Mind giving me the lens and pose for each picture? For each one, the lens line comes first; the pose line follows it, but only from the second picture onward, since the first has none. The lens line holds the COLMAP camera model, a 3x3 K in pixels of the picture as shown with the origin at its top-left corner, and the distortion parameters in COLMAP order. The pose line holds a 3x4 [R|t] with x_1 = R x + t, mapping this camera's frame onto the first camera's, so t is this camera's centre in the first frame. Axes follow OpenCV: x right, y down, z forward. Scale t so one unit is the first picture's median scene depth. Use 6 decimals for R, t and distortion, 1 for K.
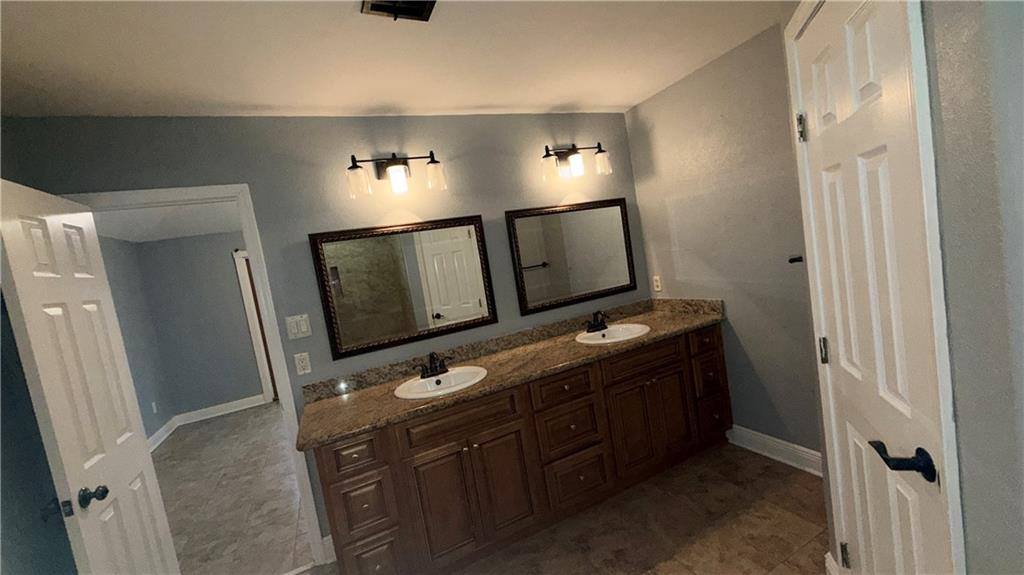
lens RADIAL K [[408.2, 0, 508.0], [0, 408.2, 285.1], [0, 0, 1]] dist [-0.002113, 0.000172]
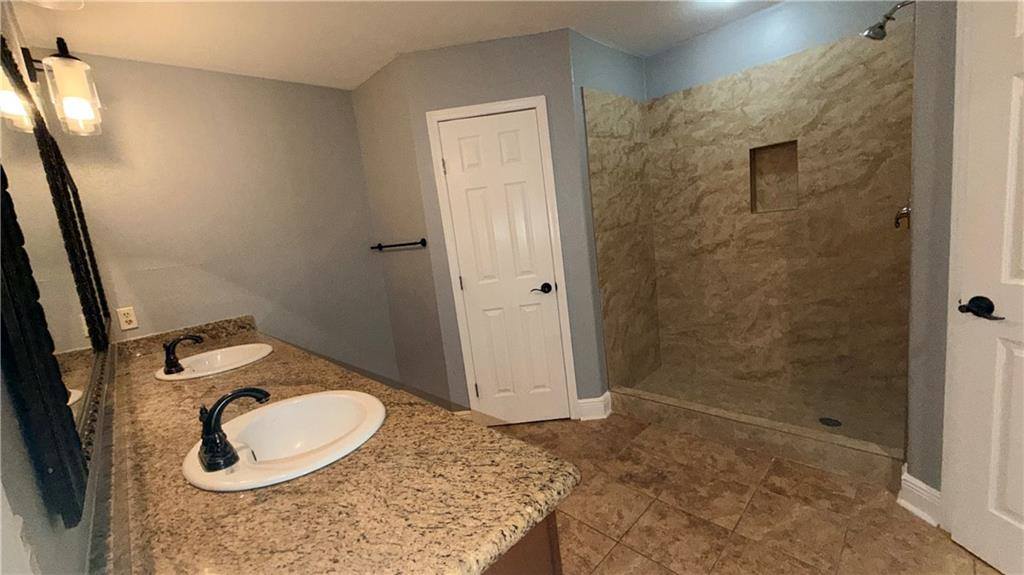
lens RADIAL K [[408.2, 0, 509.2], [0, 408.2, 287.6], [0, 0, 1]] dist [-0.002113, 0.000172]
pose [[-0.306319, 0.060900, 0.949979, -0.686601], [0.241441, 0.970289, 0.015650, 0.127327], [-0.920801, 0.234158, -0.311922, 0.861038]]
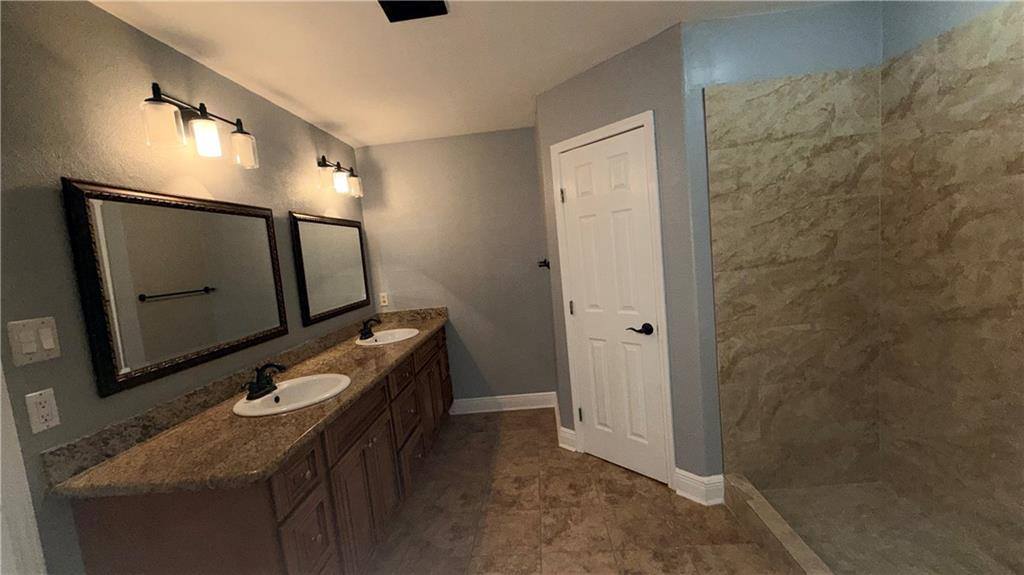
lens RADIAL K [[408.2, 0, 507.2], [0, 408.2, 287.2], [0, 0, 1]] dist [-0.002113, 0.000172]
pose [[0.481442, 0.036630, 0.875712, -0.678421], [0.082256, 0.992828, -0.086751, 0.128142], [-0.872610, 0.113798, 0.474976, 0.199742]]
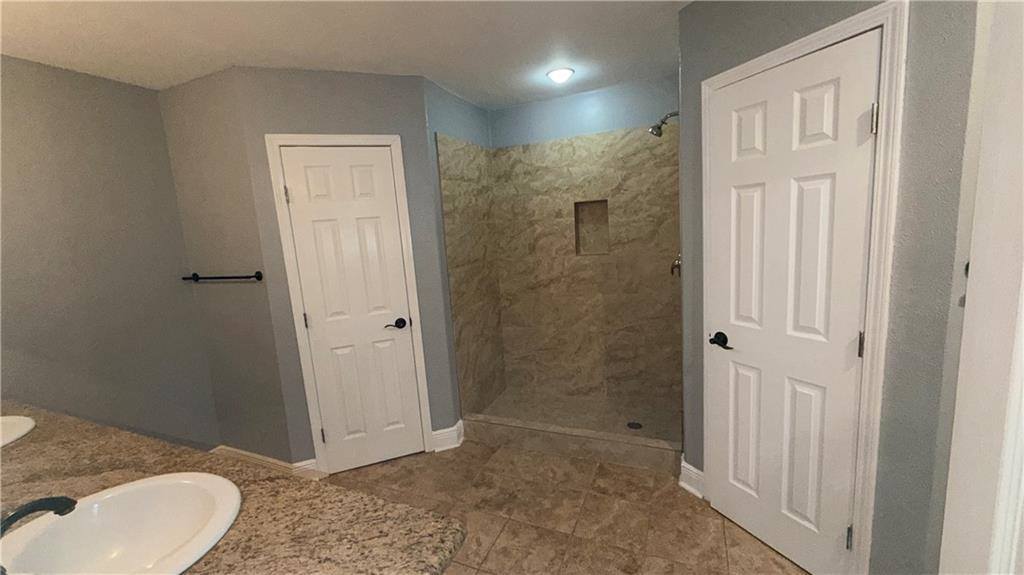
lens RADIAL K [[408.2, 0, 510.4], [0, 408.2, 287.2], [0, 0, 1]] dist [-0.002113, 0.000172]
pose [[-0.642190, 0.099696, 0.760035, -0.709867], [0.230133, 0.970843, 0.067102, 0.065265], [-0.731185, 0.218002, -0.646409, 0.902332]]
